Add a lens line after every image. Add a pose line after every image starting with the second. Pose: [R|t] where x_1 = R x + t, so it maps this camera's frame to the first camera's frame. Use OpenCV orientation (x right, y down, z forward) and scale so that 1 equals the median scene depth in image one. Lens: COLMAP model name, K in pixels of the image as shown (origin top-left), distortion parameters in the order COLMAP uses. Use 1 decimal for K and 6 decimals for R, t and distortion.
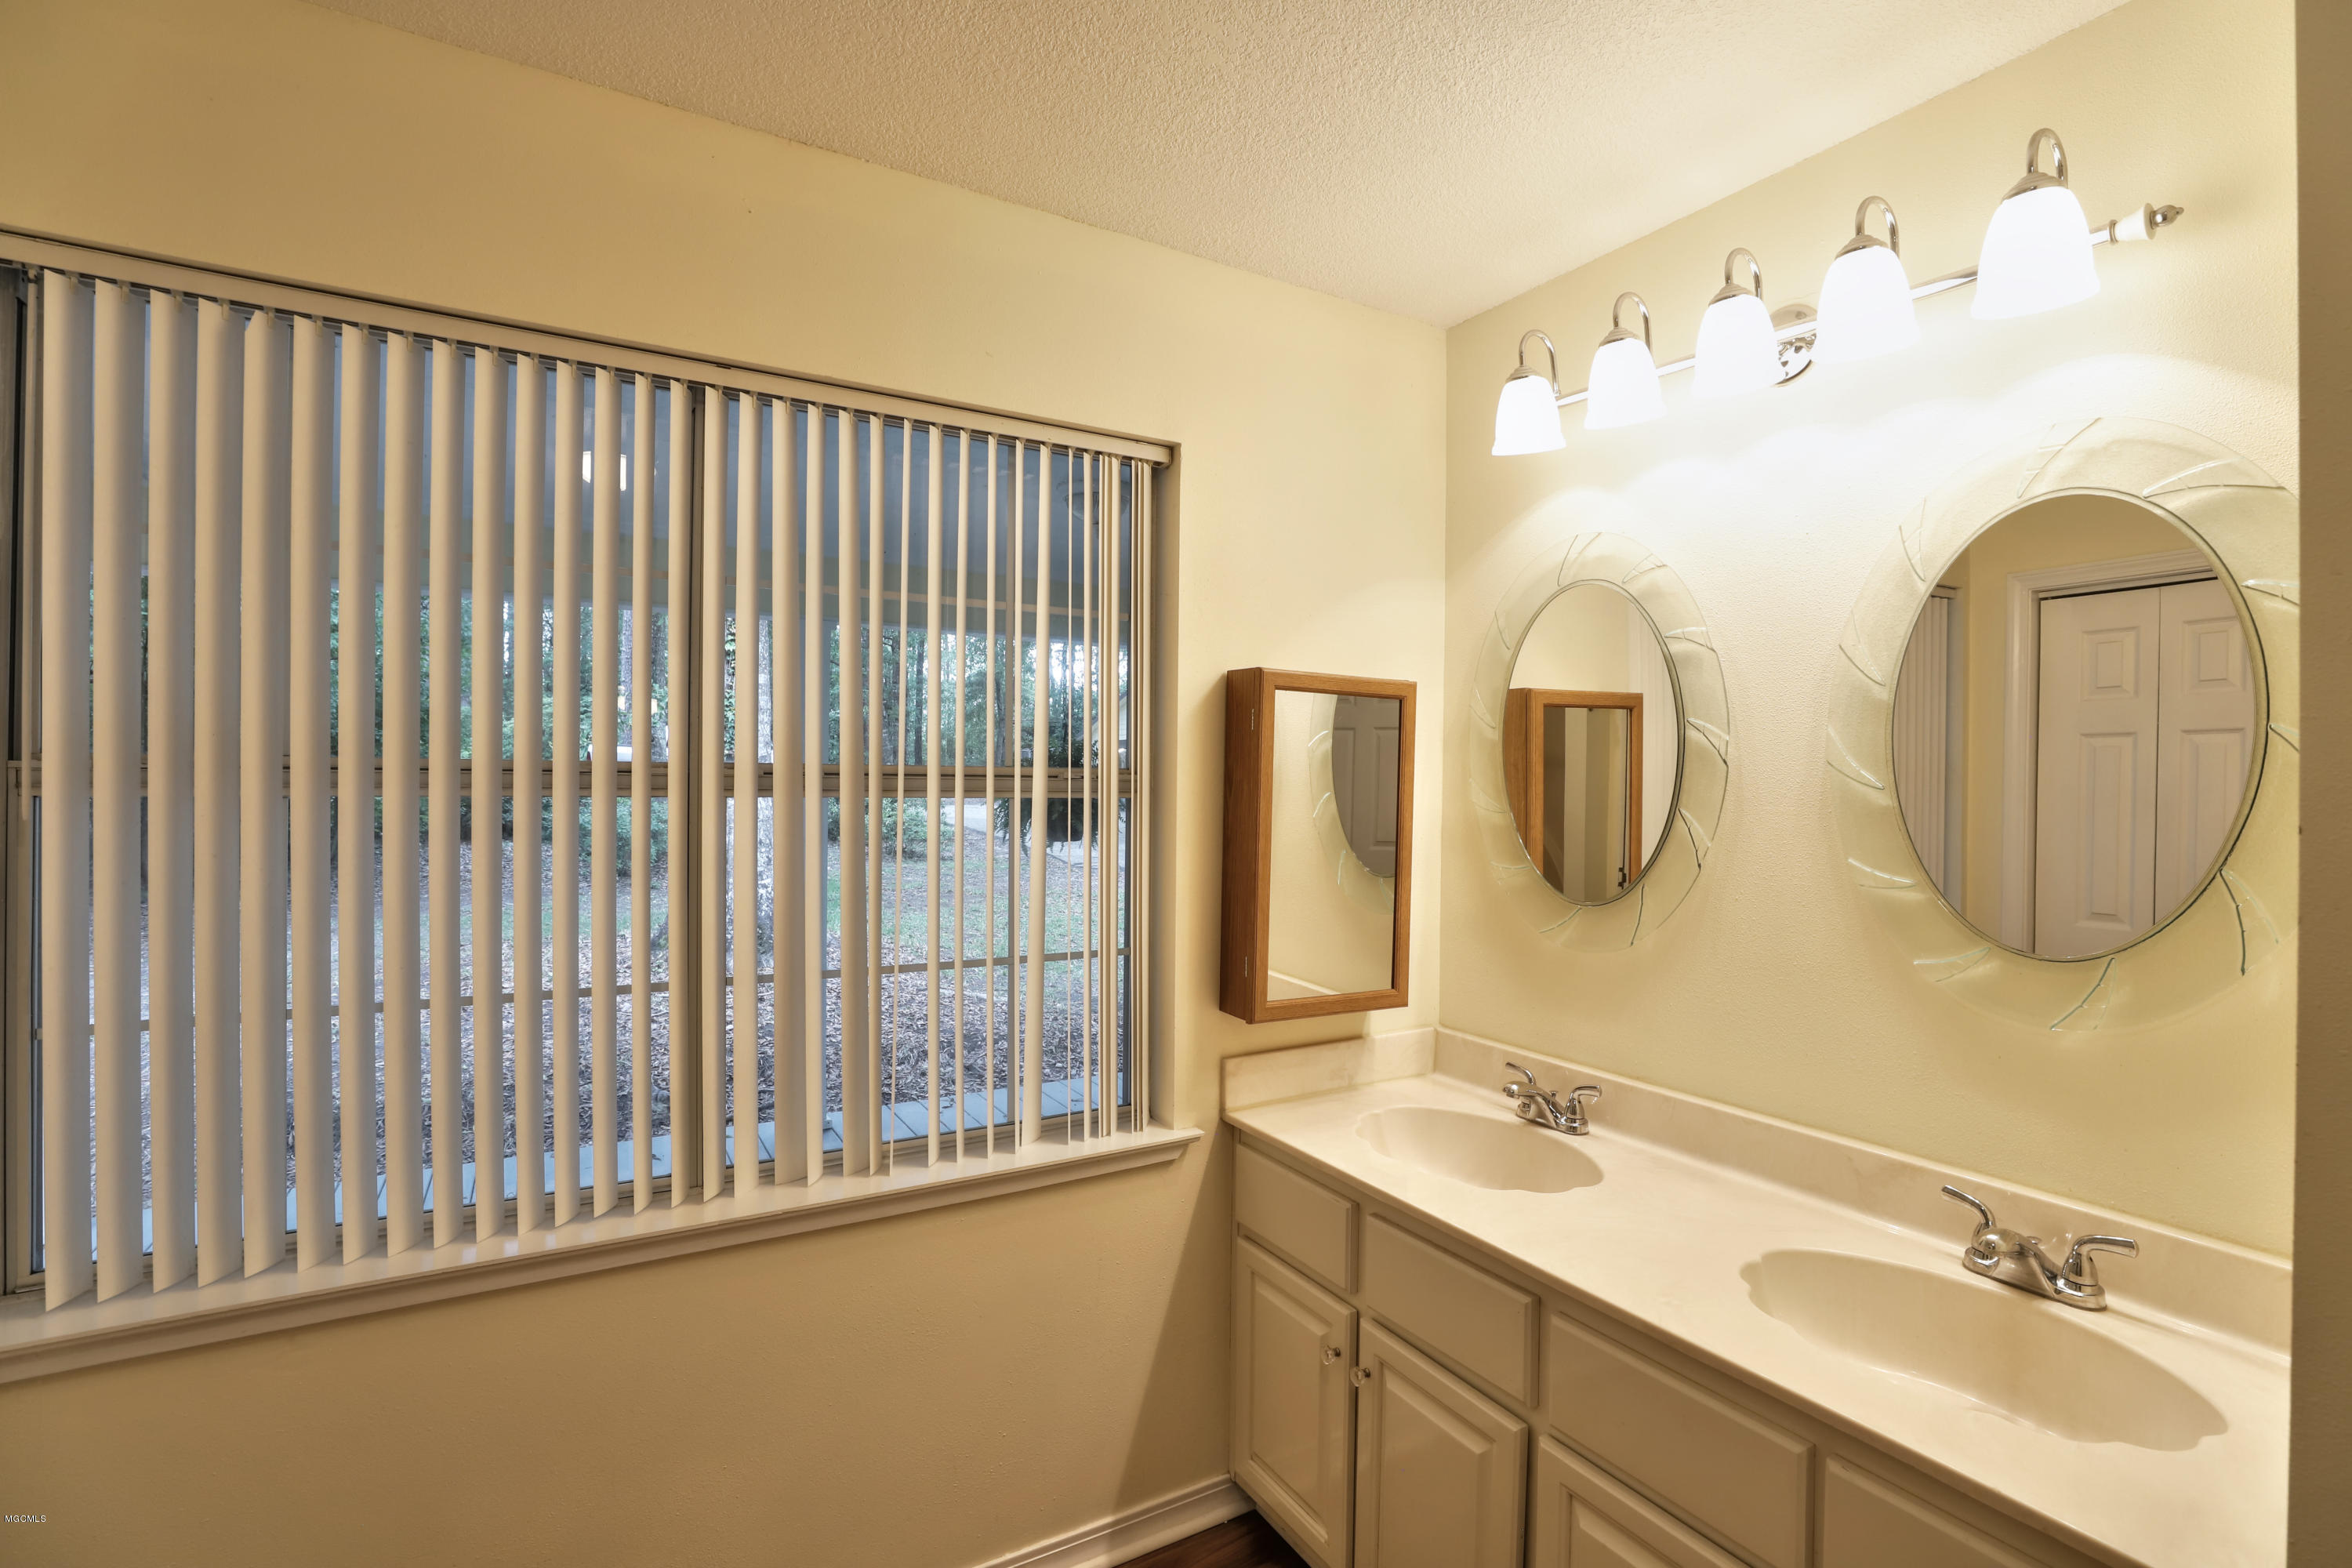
lens RADIAL K [[1072.5, 0, 1183.8], [0, 1072.5, 779.4], [0, 0, 1]] dist [-0.042536, 0.012480]
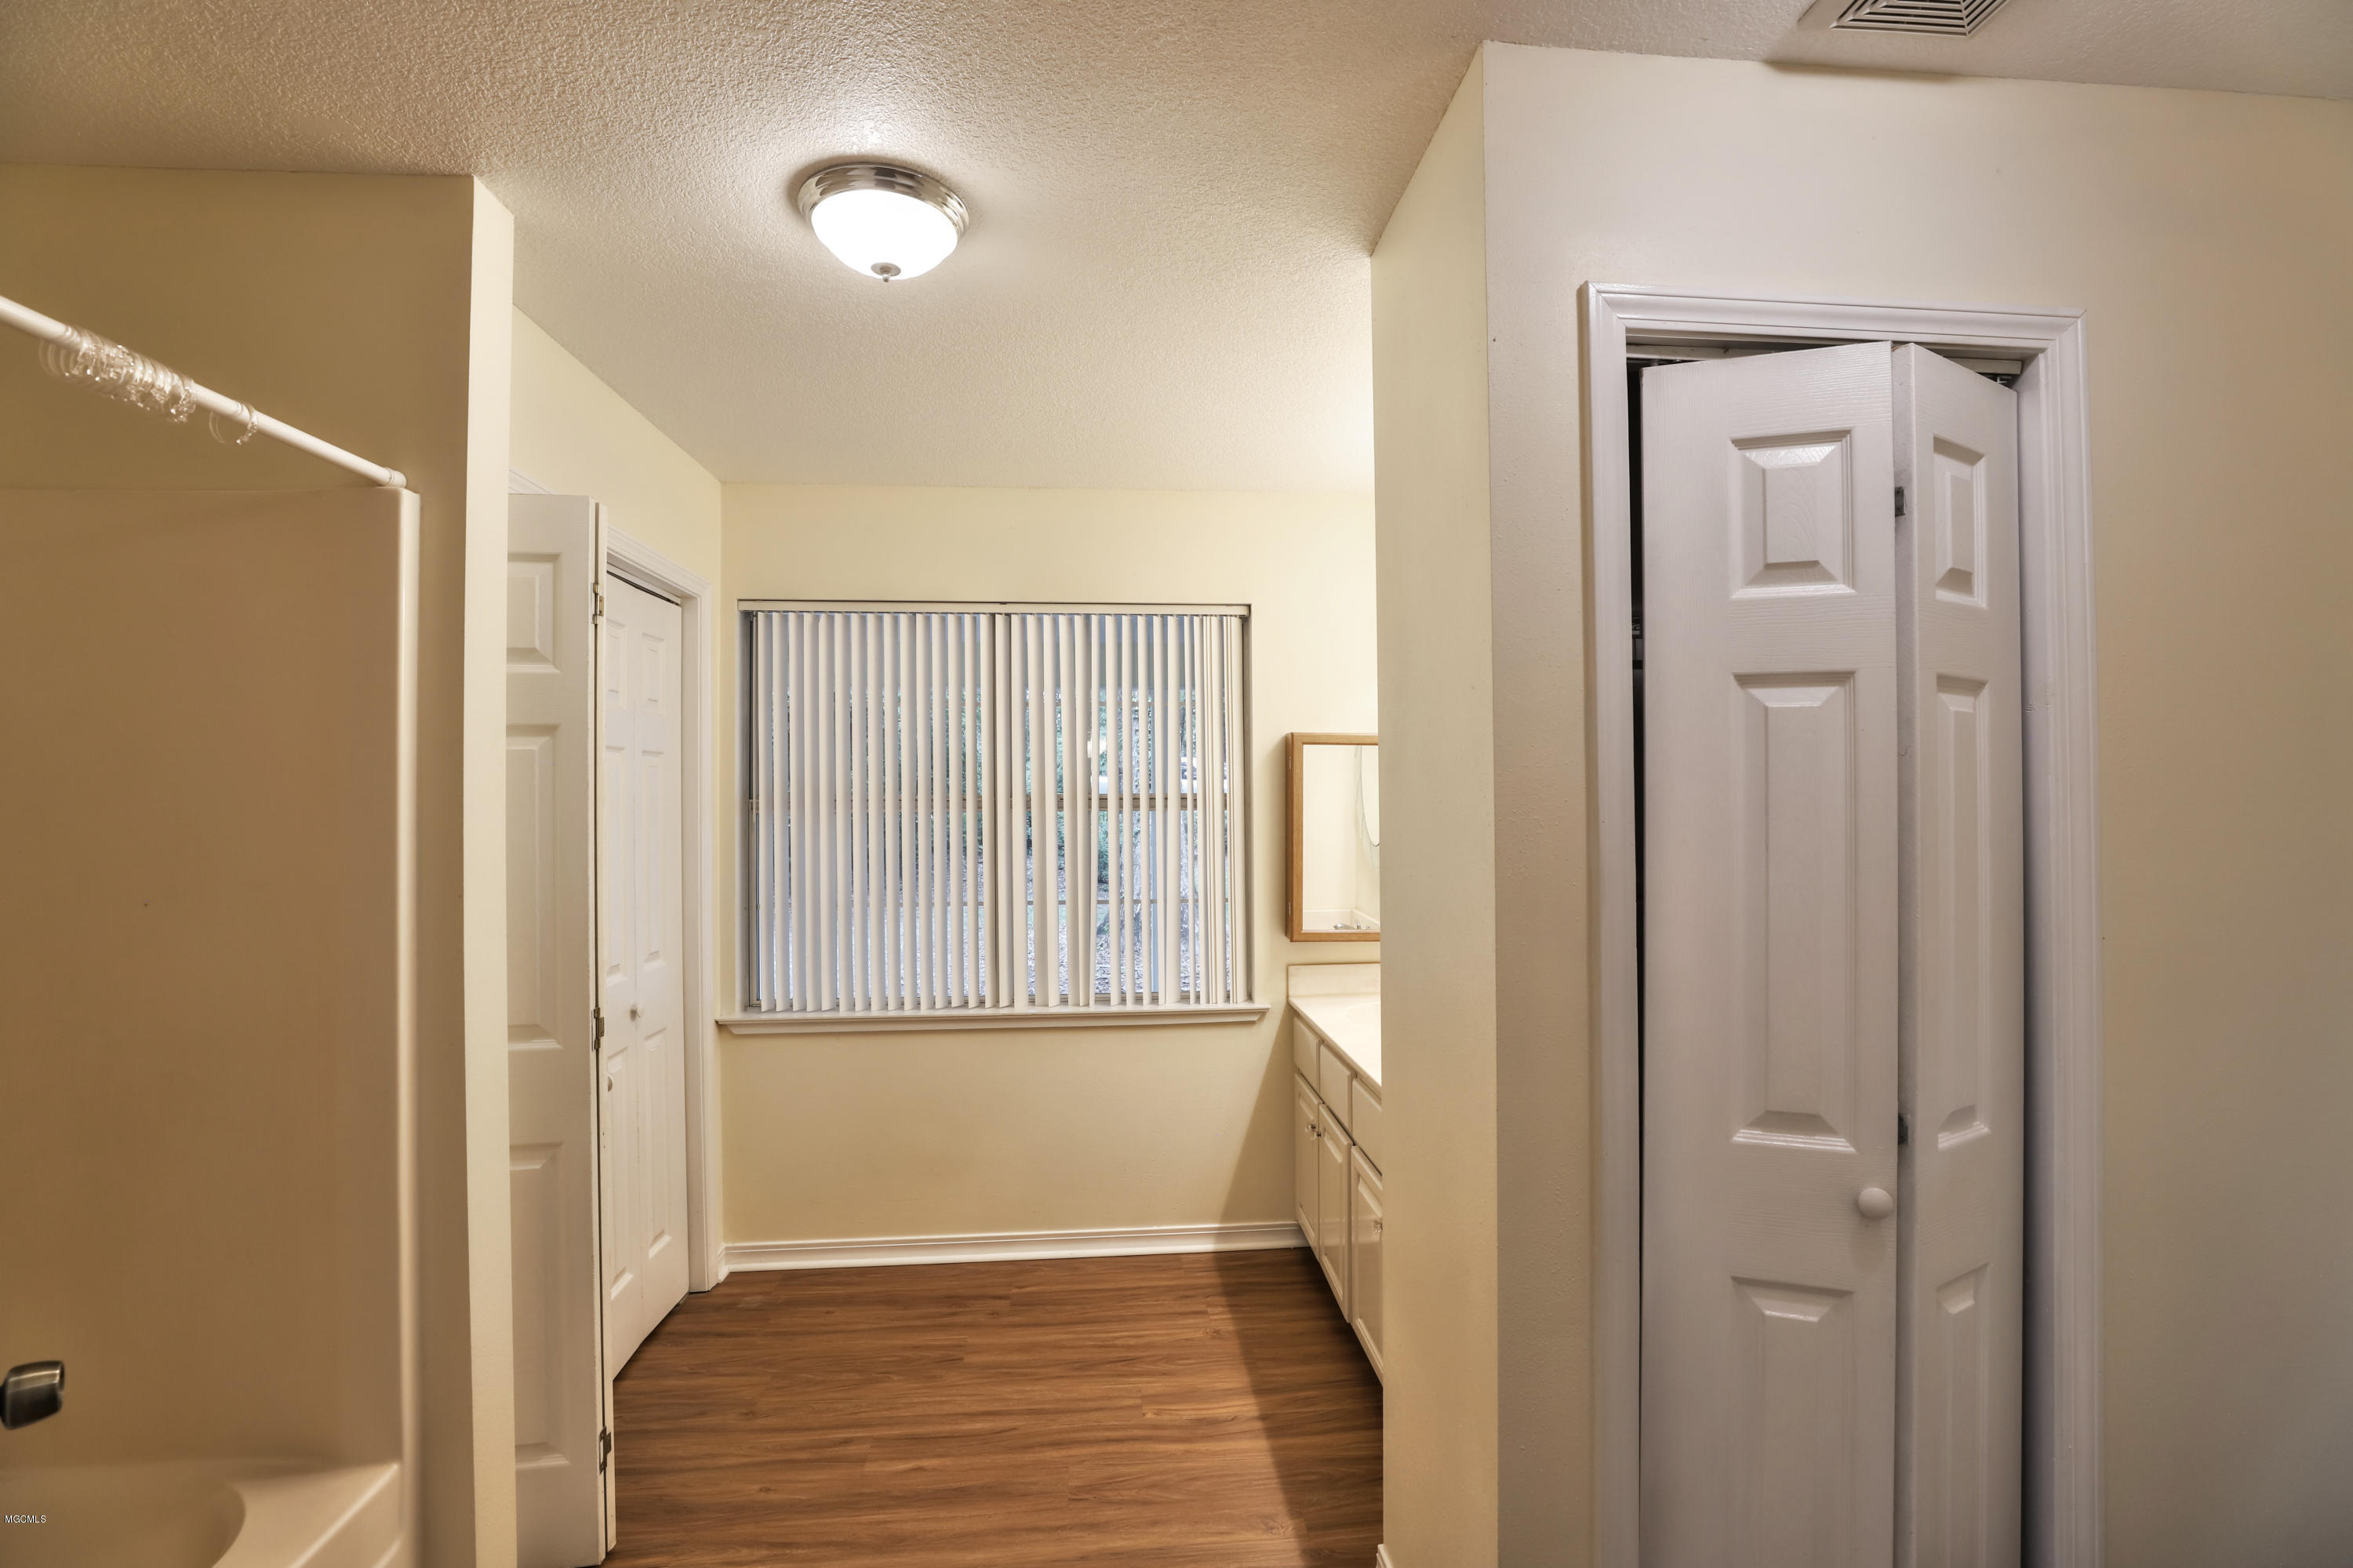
lens RADIAL K [[1073.0, 0, 1169.5], [0, 1073.0, 788.7], [0, 0, 1]] dist [-0.042536, 0.012480]
pose [[0.904600, -0.023059, -0.425638, 0.604280], [0.015986, 0.999668, -0.020183, 0.015772], [0.425962, 0.011453, 0.904668, -0.612938]]
